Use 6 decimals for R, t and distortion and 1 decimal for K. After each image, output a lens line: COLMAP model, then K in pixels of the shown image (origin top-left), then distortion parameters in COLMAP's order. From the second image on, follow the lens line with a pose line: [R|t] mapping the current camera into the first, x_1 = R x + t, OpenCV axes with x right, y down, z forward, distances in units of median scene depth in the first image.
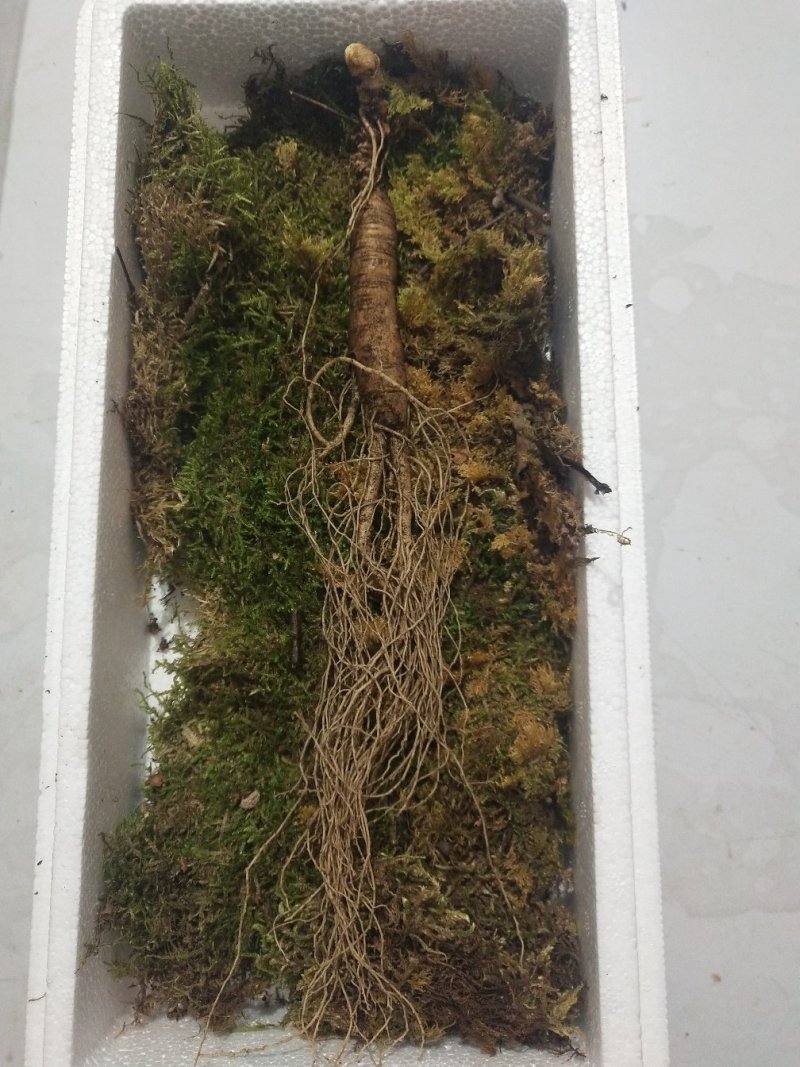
lens RADIAL K [[851.3, 0, 398.1], [0, 851.3, 536.7], [0, 0, 1]] dist [-0.043990, 0.038688]
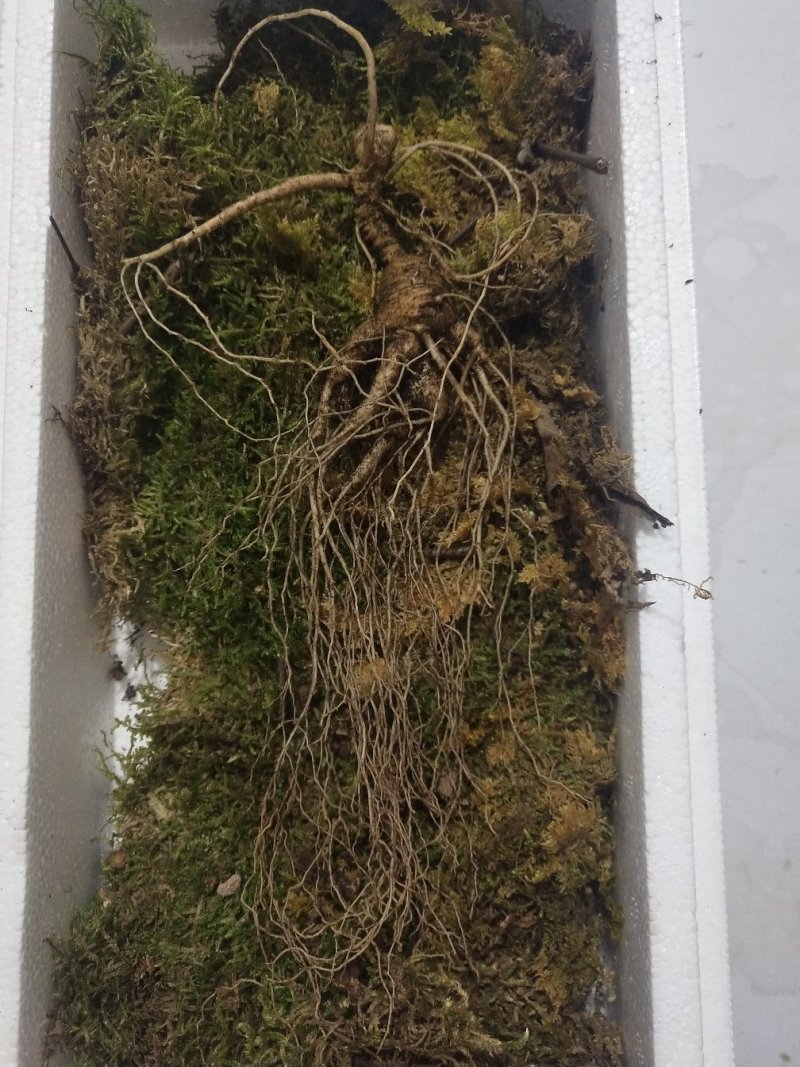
lens RADIAL K [[851.3, 0, 395.9], [0, 851.3, 536.9], [0, 0, 1]] dist [-0.043990, 0.038688]
pose [[0.999750, -0.007501, -0.021075, 0.009506], [0.008361, 0.999122, 0.041054, -0.065424], [0.020748, -0.041220, 0.998935, 0.181337]]
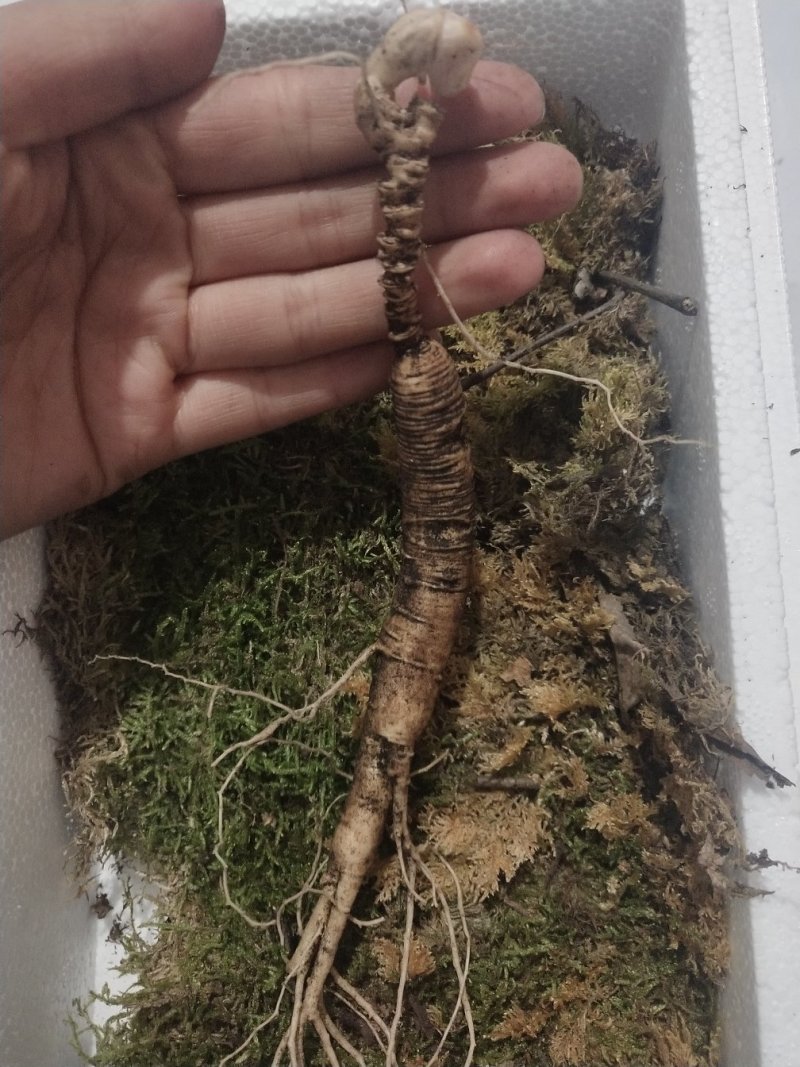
lens RADIAL K [[851.3, 0, 393.8], [0, 851.3, 527.6], [0, 0, 1]] dist [-0.043990, 0.038688]
pose [[0.996647, -0.020918, -0.079109, 0.018837], [0.018918, 0.999484, -0.025941, -0.202759], [0.079610, 0.024358, 0.996528, 0.337291]]
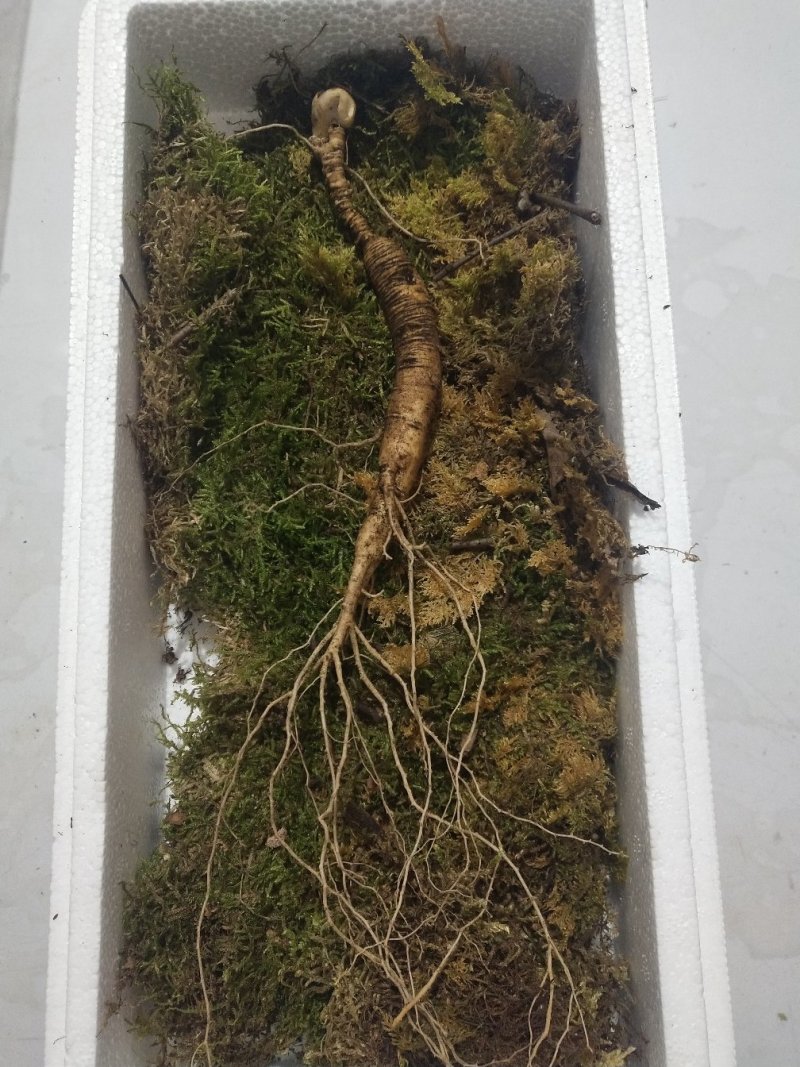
lens RADIAL K [[851.3, 0, 395.8], [0, 851.3, 537.0], [0, 0, 1]] dist [-0.043990, 0.038688]
pose [[0.999774, -0.021119, -0.002425, -0.033527], [0.021076, 0.999642, -0.016483, -0.006020], [0.002772, 0.016428, 0.999861, 0.055792]]
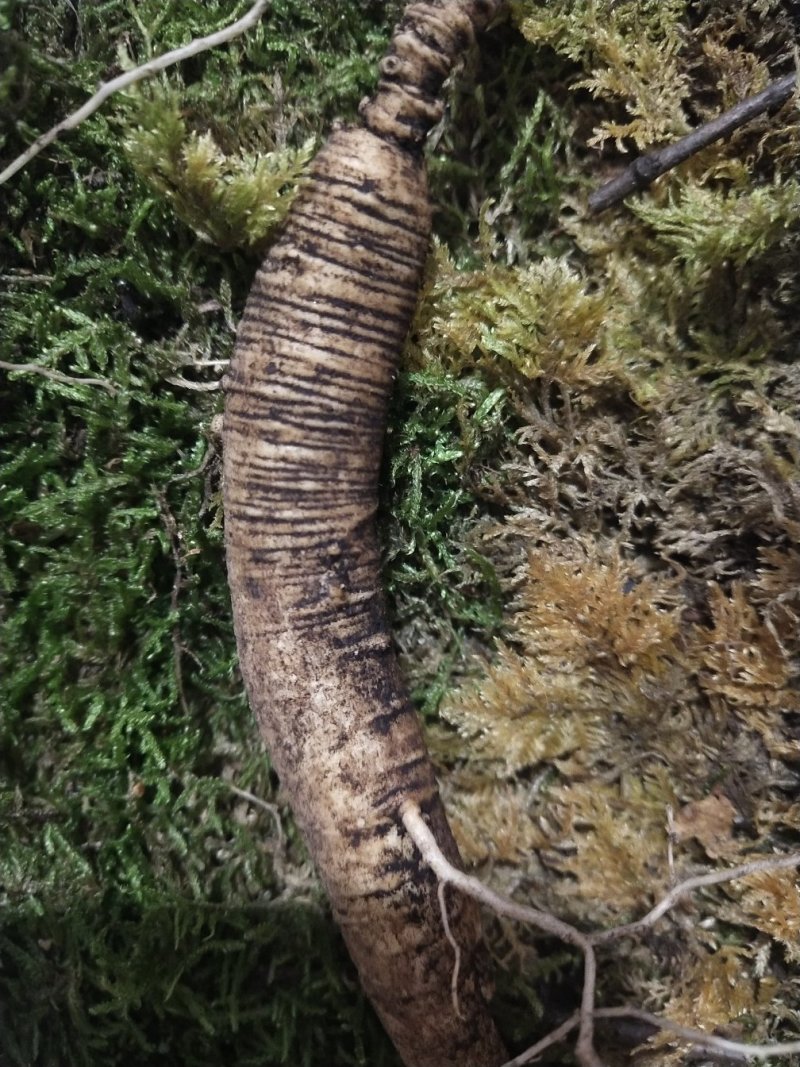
lens RADIAL K [[897.7, 0, 371.8], [0, 897.7, 536.0], [0, 0, 1]] dist [-0.023916, -0.004622]
pose [[0.998329, -0.015352, -0.055715, -0.048701], [0.027260, 0.975176, 0.219747, -0.293814], [0.050958, -0.220899, 0.973965, 0.730317]]
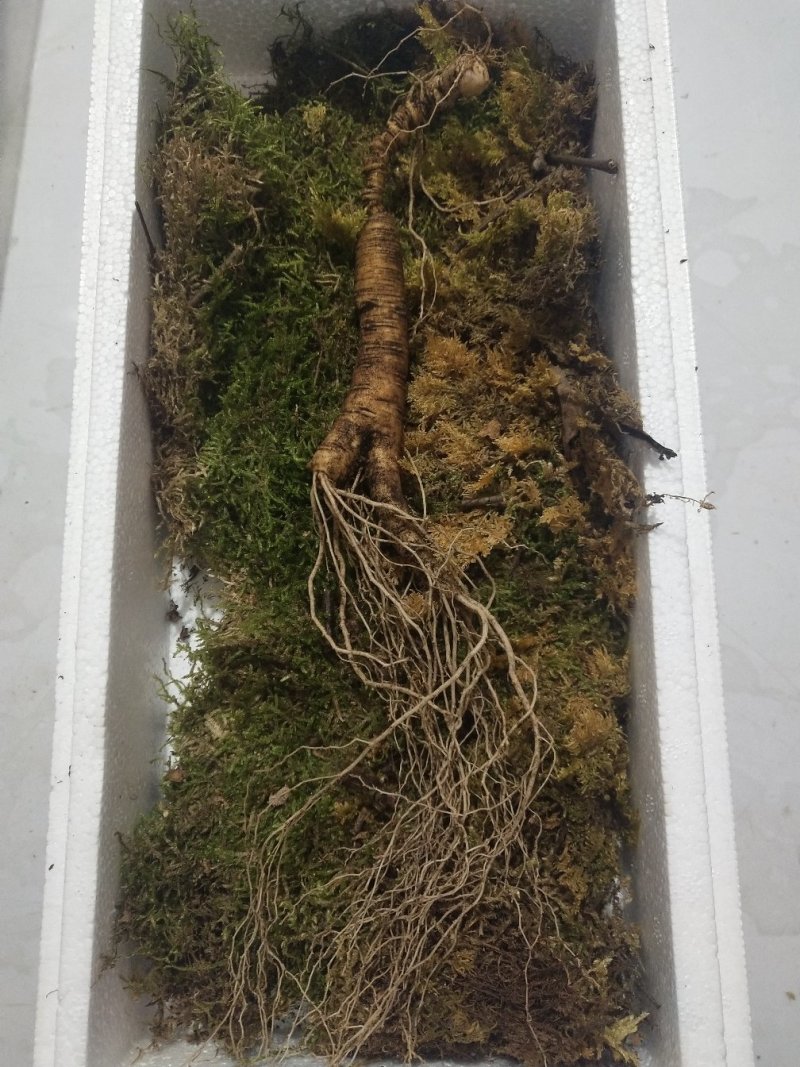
lens RADIAL K [[851.3, 0, 394.9], [0, 851.3, 540.9], [0, 0, 1]] dist [-0.043990, 0.038688]
pose [[0.999890, -0.006863, -0.013135, -0.035539], [0.006376, 0.999304, -0.036748, 0.067461], [0.013378, 0.036660, 0.999238, 0.074399]]
